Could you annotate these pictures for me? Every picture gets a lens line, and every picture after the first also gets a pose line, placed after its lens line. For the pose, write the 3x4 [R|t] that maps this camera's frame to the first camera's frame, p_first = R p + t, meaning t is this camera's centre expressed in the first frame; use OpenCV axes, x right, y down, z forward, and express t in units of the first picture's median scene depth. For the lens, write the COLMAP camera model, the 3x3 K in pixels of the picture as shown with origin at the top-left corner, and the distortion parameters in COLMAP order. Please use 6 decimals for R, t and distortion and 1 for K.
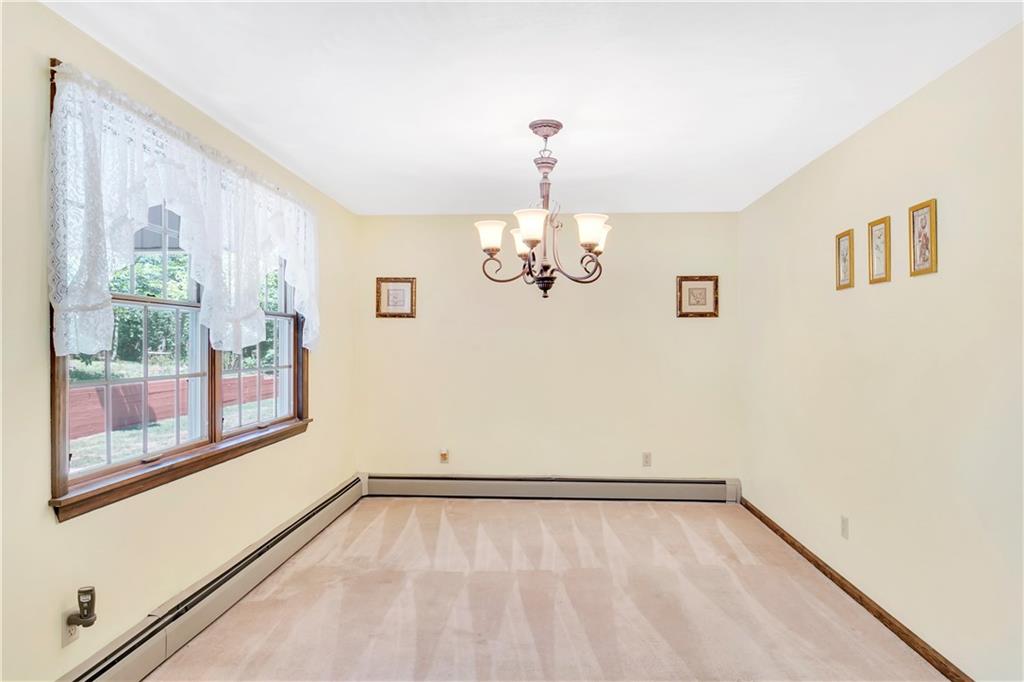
lens RADIAL K [[526.2, 0, 515.6], [0, 526.2, 341.9], [0, 0, 1]] dist [0.018924, 0.000153]
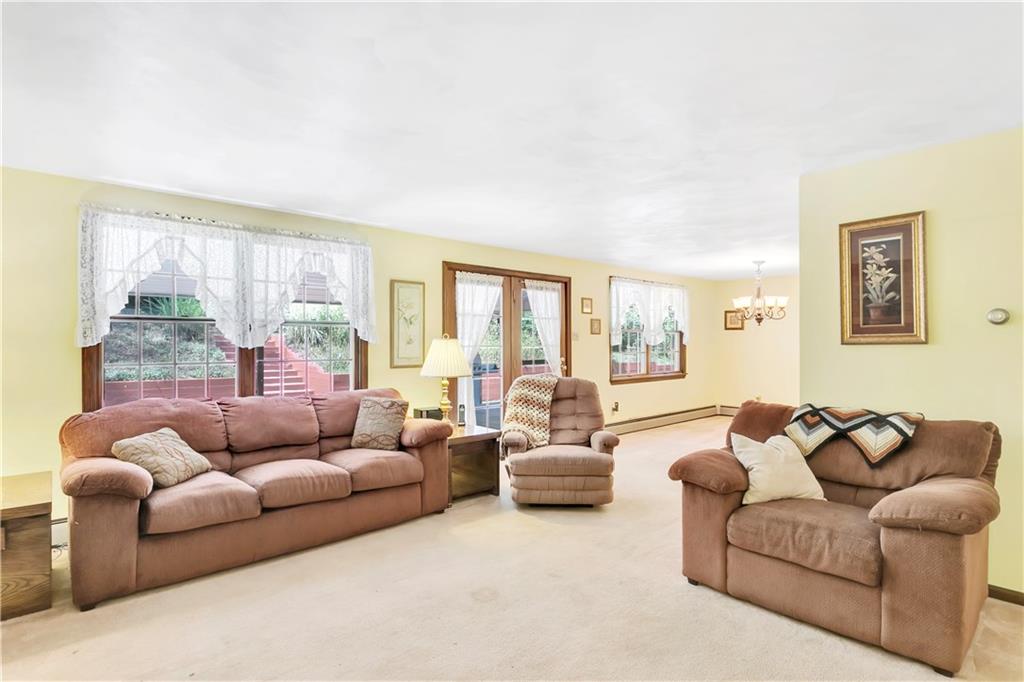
lens RADIAL K [[526.2, 0, 510.9], [0, 526.2, 336.1], [0, 0, 1]] dist [0.018924, 0.000153]
pose [[0.646949, 0.000942, -0.762533, 1.188851], [-0.000766, 1.000000, 0.000585, -0.035010], [0.762533, 0.000206, 0.646949, -1.511492]]
